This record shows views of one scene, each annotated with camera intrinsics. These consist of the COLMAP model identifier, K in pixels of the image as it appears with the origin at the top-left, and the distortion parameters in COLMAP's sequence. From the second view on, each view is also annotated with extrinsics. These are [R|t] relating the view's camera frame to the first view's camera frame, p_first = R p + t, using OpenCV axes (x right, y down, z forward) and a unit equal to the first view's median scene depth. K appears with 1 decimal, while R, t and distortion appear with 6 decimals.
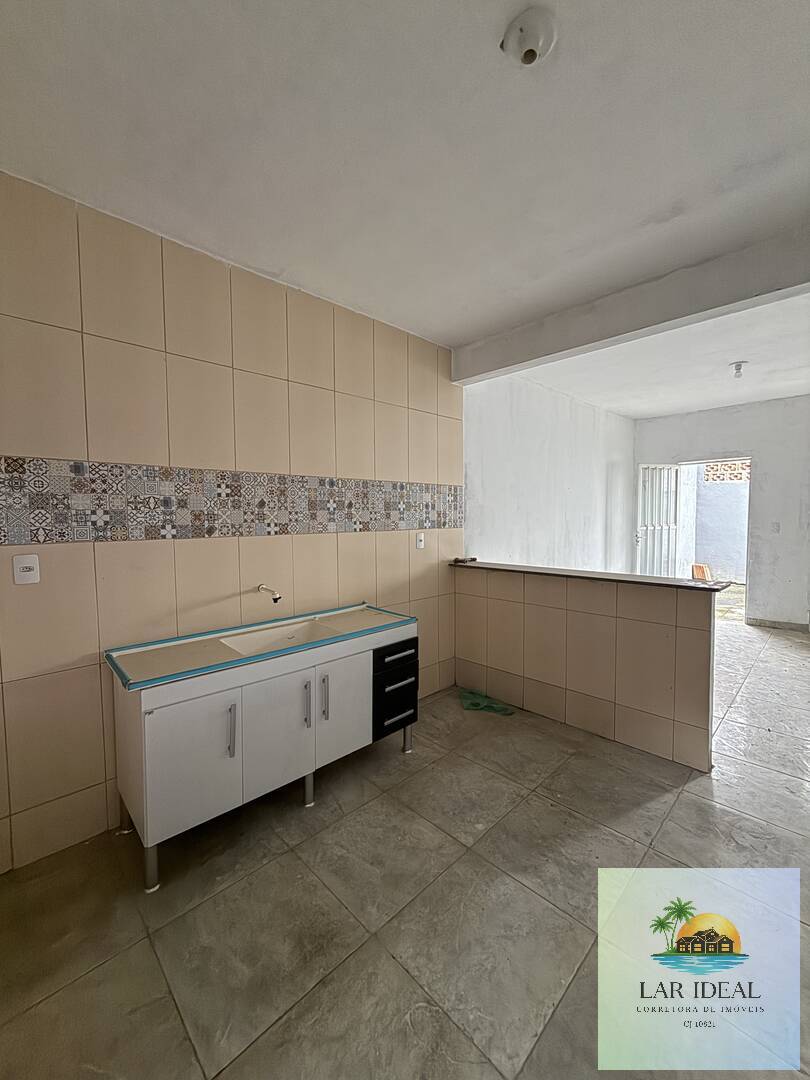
lens RADIAL K [[428.3, 0, 405.0], [0, 428.3, 540.0], [0, 0, 1]] dist [-0.000632, -0.000050]
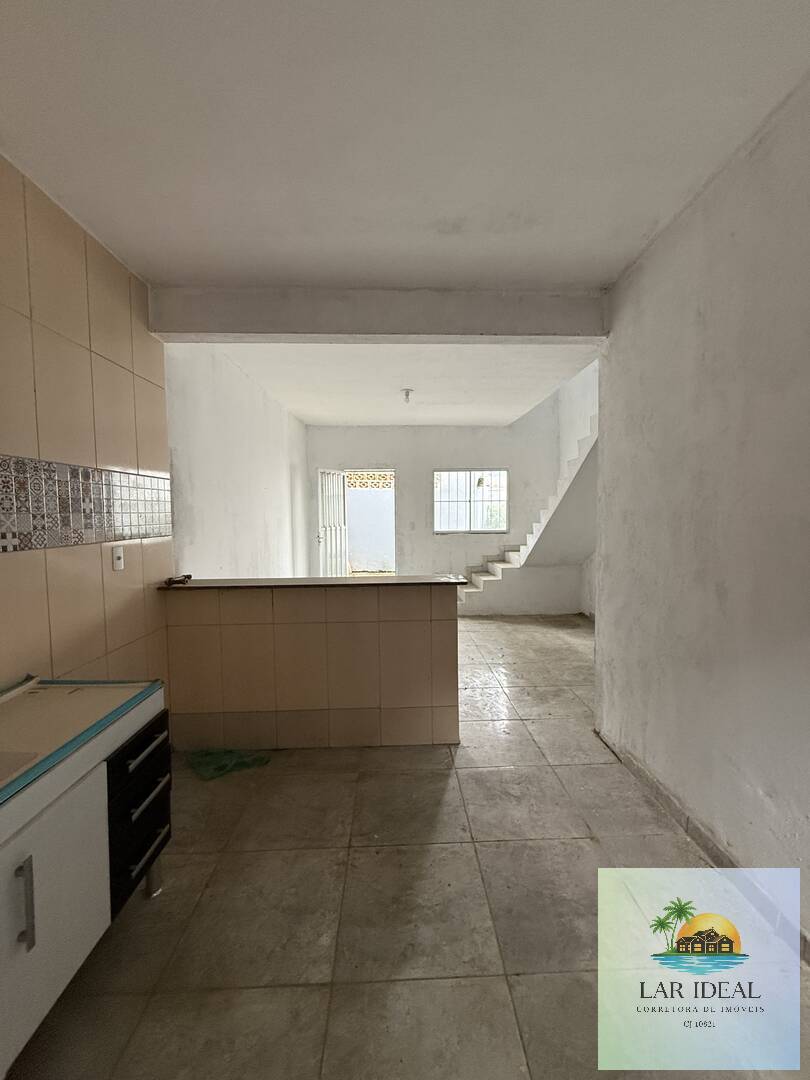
lens RADIAL K [[429.2, 0, 405.0], [0, 429.2, 540.0], [0, 0, 1]] dist [0.000920, -0.000094]
pose [[0.679432, -0.044381, 0.732395, -0.192911], [0.046212, 0.998776, 0.017653, -0.023377], [-0.732281, 0.021852, 0.680651, 0.295089]]
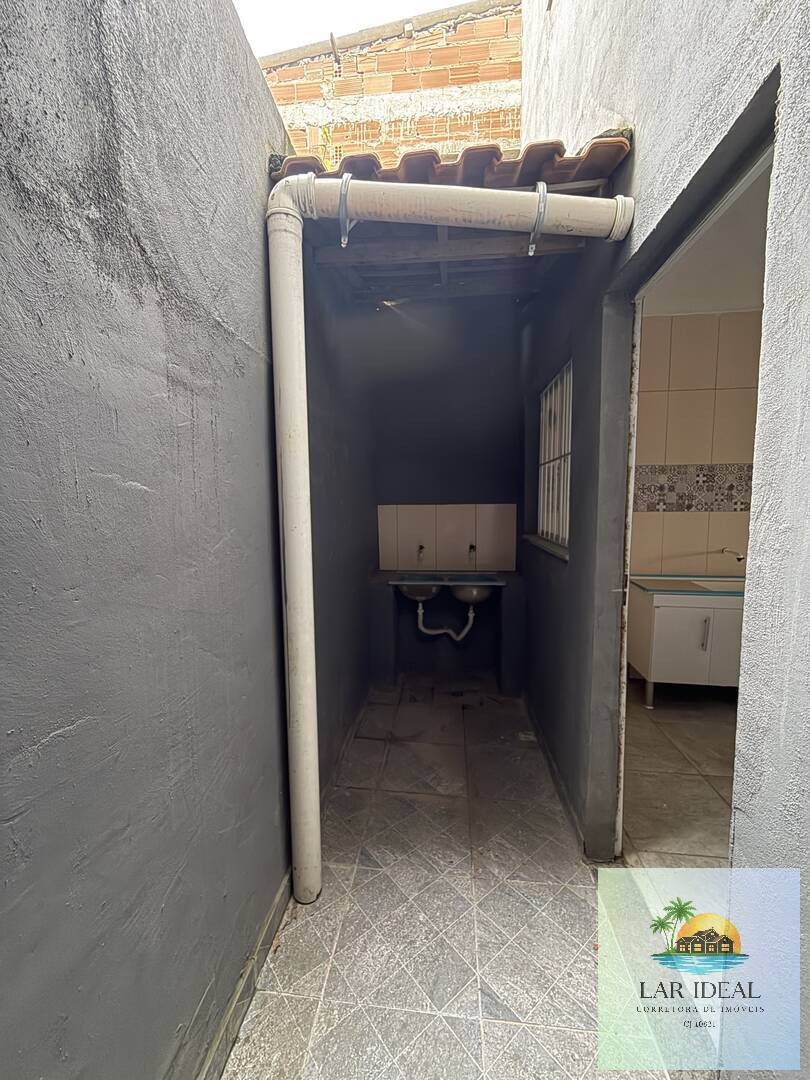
lens RADIAL K [[428.3, 0, 405.0], [0, 428.3, 540.0], [0, 0, 1]] dist [-0.000632, -0.000050]
pose [[0.629306, 0.073333, -0.773690, 0.064125], [-0.039040, 0.997264, 0.062770, 0.032781], [0.776177, -0.009297, 0.630447, -0.591920]]
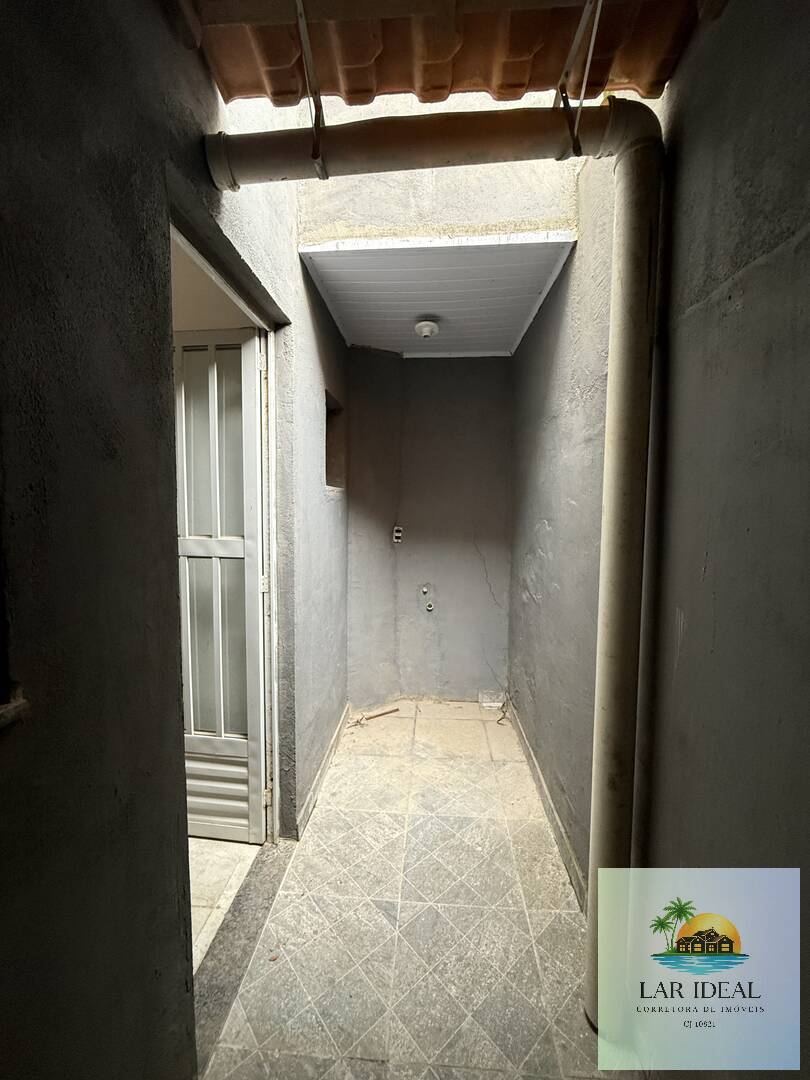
lens RADIAL K [[428.3, 0, 405.0], [0, 428.3, 540.0], [0, 0, 1]] dist [-0.000632, -0.000050]
pose [[-0.658141, -0.047182, 0.751415, -0.658059], [0.041400, 0.994256, 0.098692, 0.000048], [-0.751755, 0.096062, -0.652408, 0.115291]]
